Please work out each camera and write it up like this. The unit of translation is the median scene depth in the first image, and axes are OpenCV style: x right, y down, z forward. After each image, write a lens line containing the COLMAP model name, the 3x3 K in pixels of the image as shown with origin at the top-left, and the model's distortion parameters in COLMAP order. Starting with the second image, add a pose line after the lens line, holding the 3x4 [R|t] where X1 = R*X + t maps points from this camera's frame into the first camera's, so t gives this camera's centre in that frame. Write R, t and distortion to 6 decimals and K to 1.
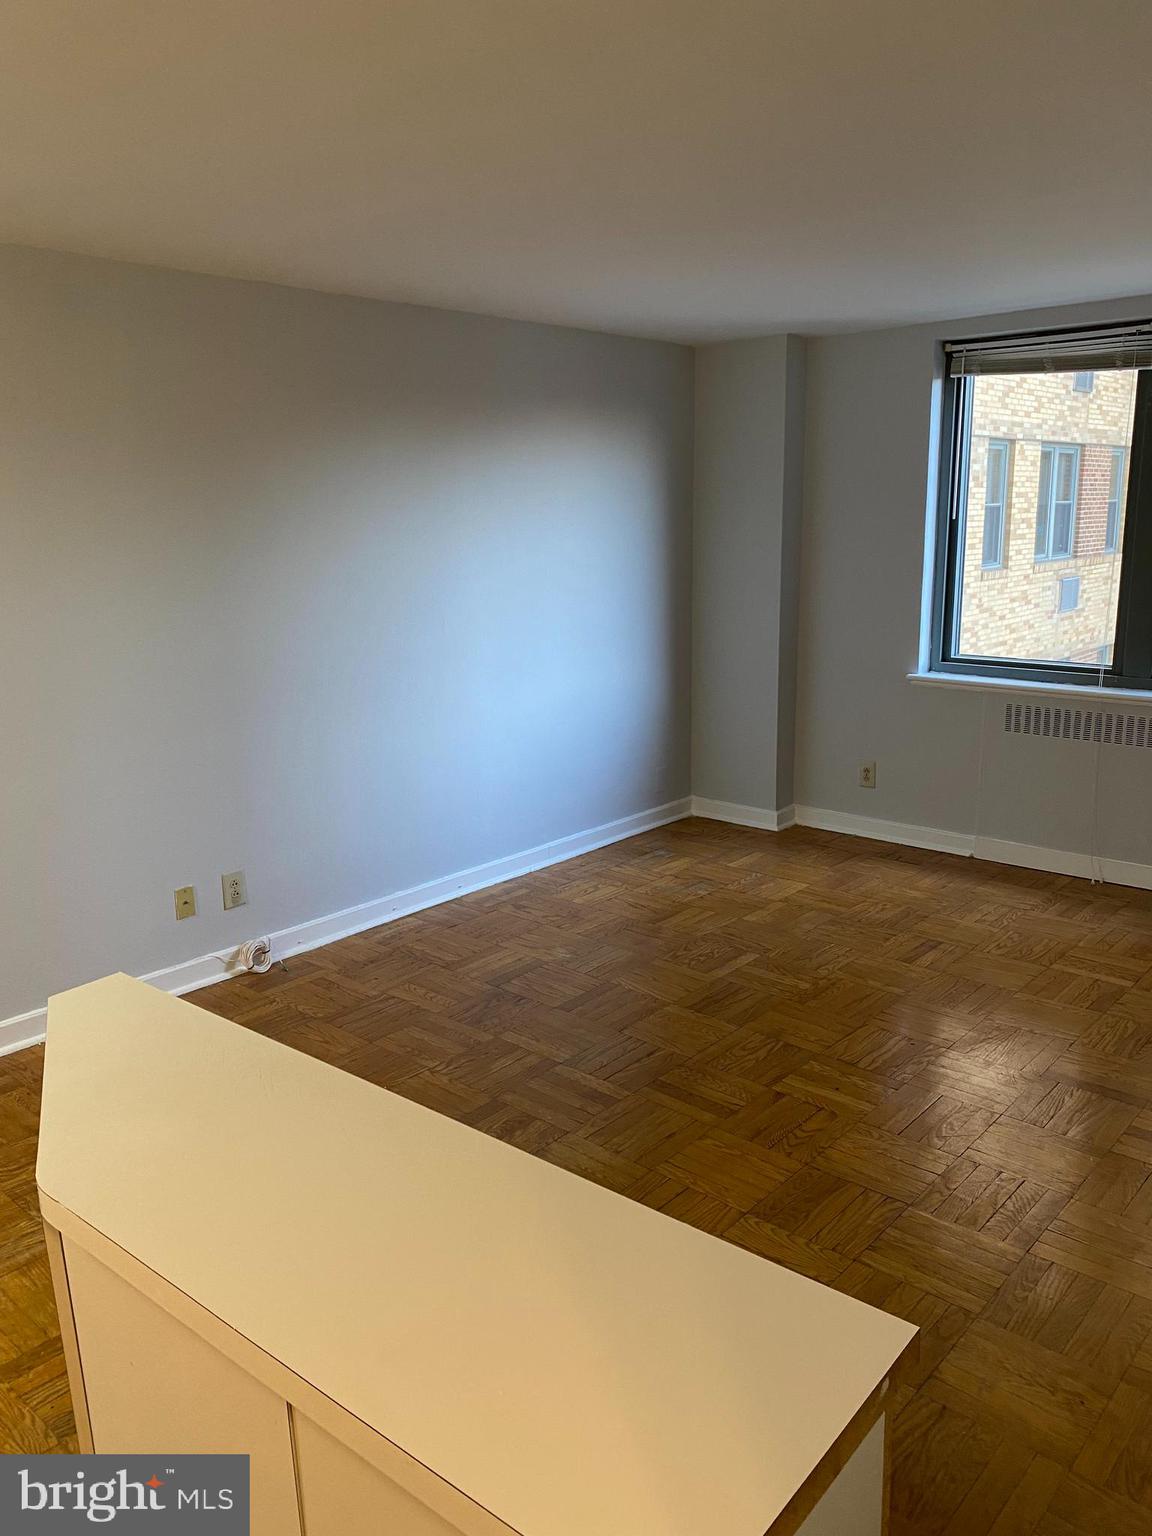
lens RADIAL K [[1165.0, 0, 562.0], [0, 1165.0, 808.6], [0, 0, 1]] dist [0.077059, -0.135218]
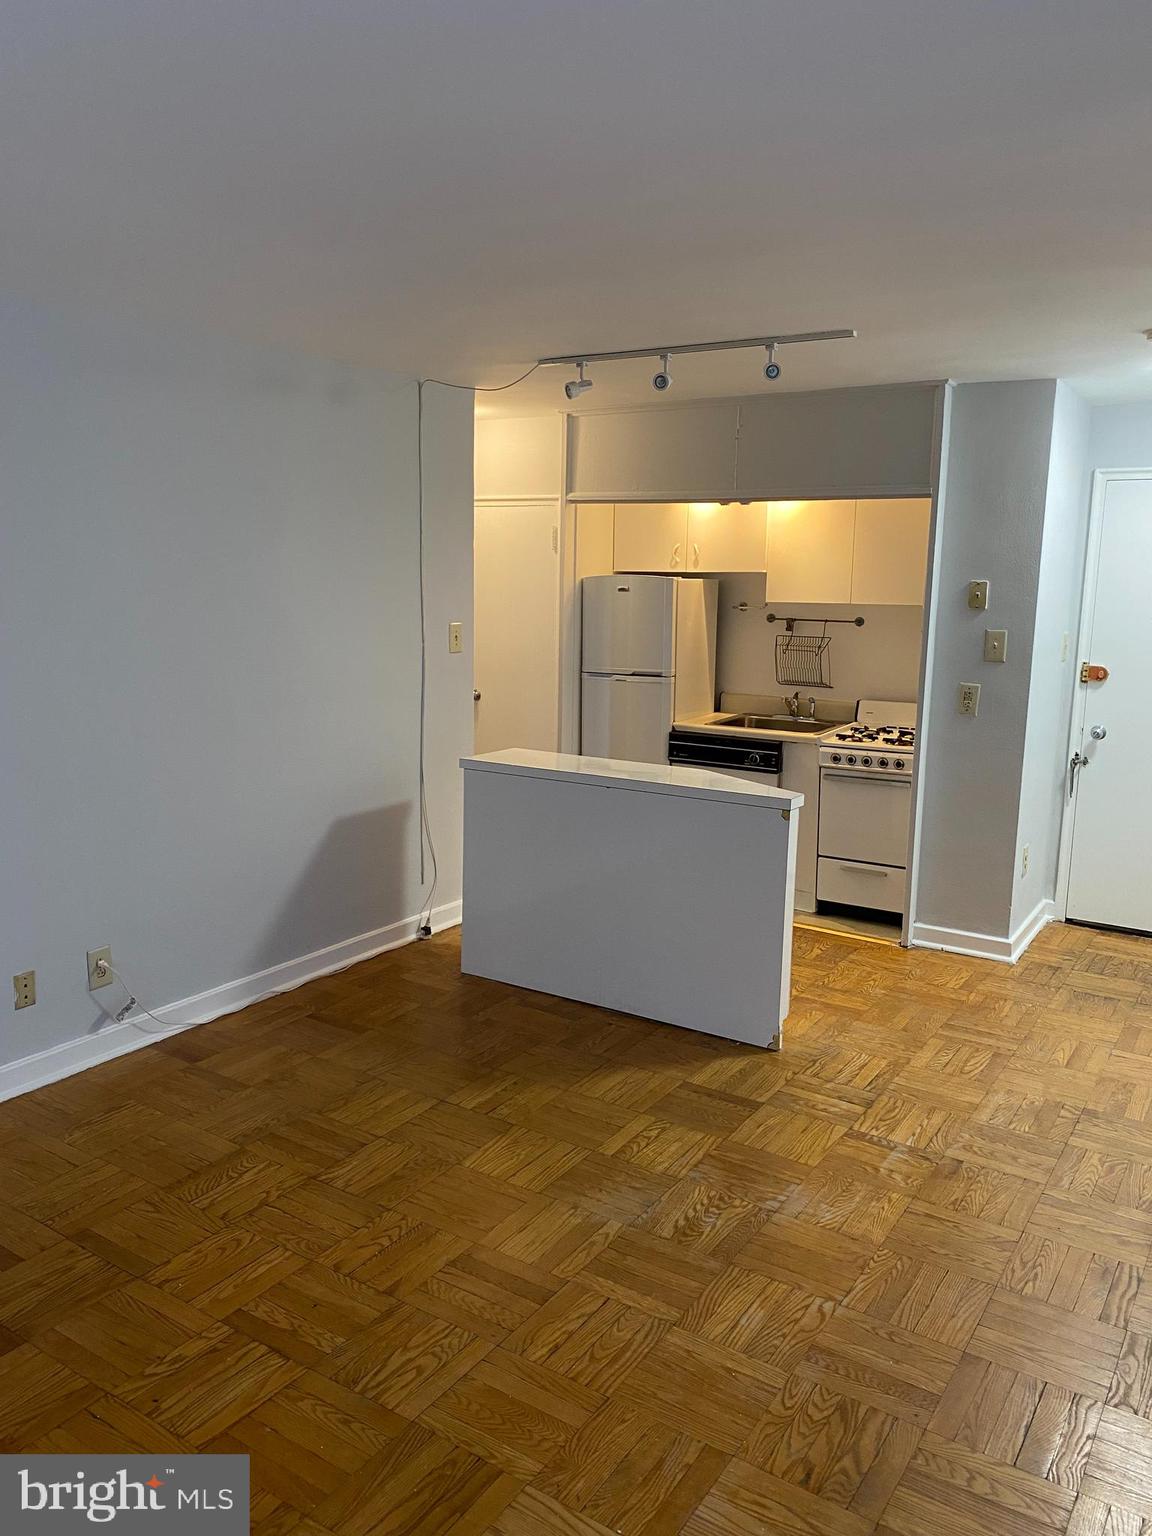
lens RADIAL K [[1165.0, 0, 562.0], [0, 1165.0, 808.6], [0, 0, 1]] dist [0.077059, -0.135218]
pose [[-0.990115, 0.035005, -0.135822, 0.138251], [-0.030120, 0.892700, 0.449644, -0.352336], [0.136988, 0.449290, -0.882821, 1.313018]]
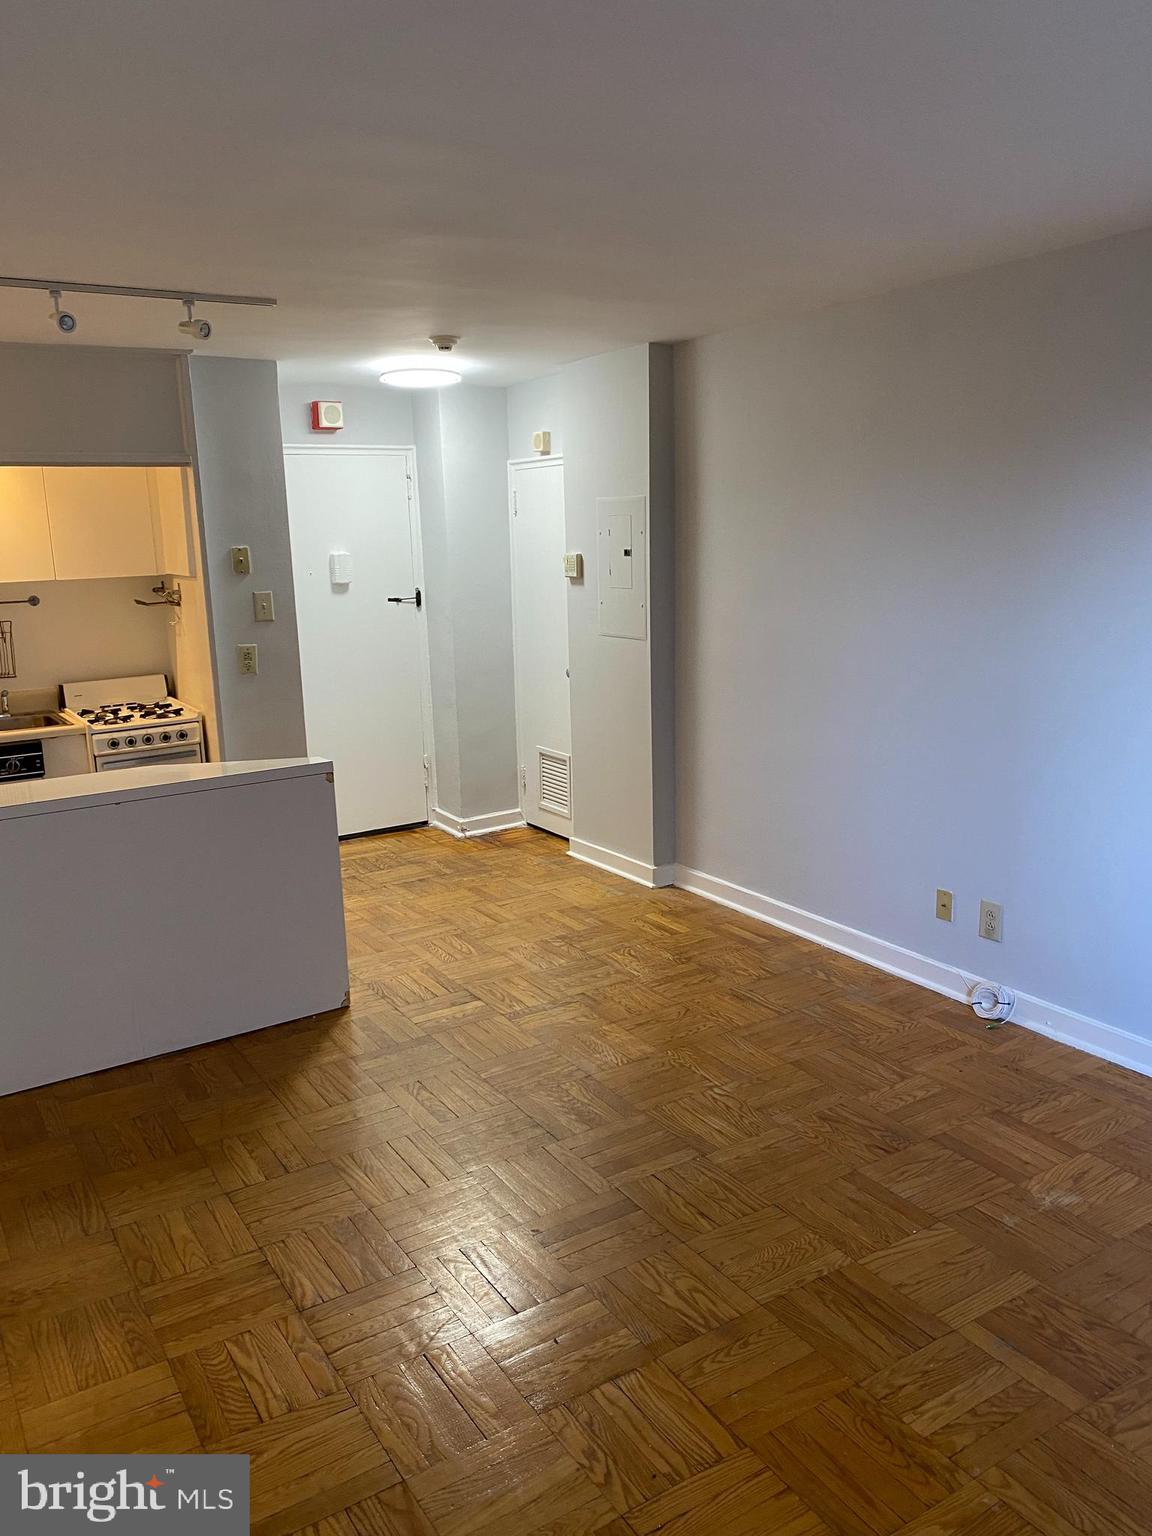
lens RADIAL K [[1165.0, 0, 562.0], [0, 1165.0, 808.6], [0, 0, 1]] dist [0.077059, -0.135218]
pose [[-0.282779, 0.253747, -0.925013, 0.687661], [-0.209131, 0.924862, 0.317638, -0.249640], [0.936109, 0.283270, -0.208466, 0.887086]]
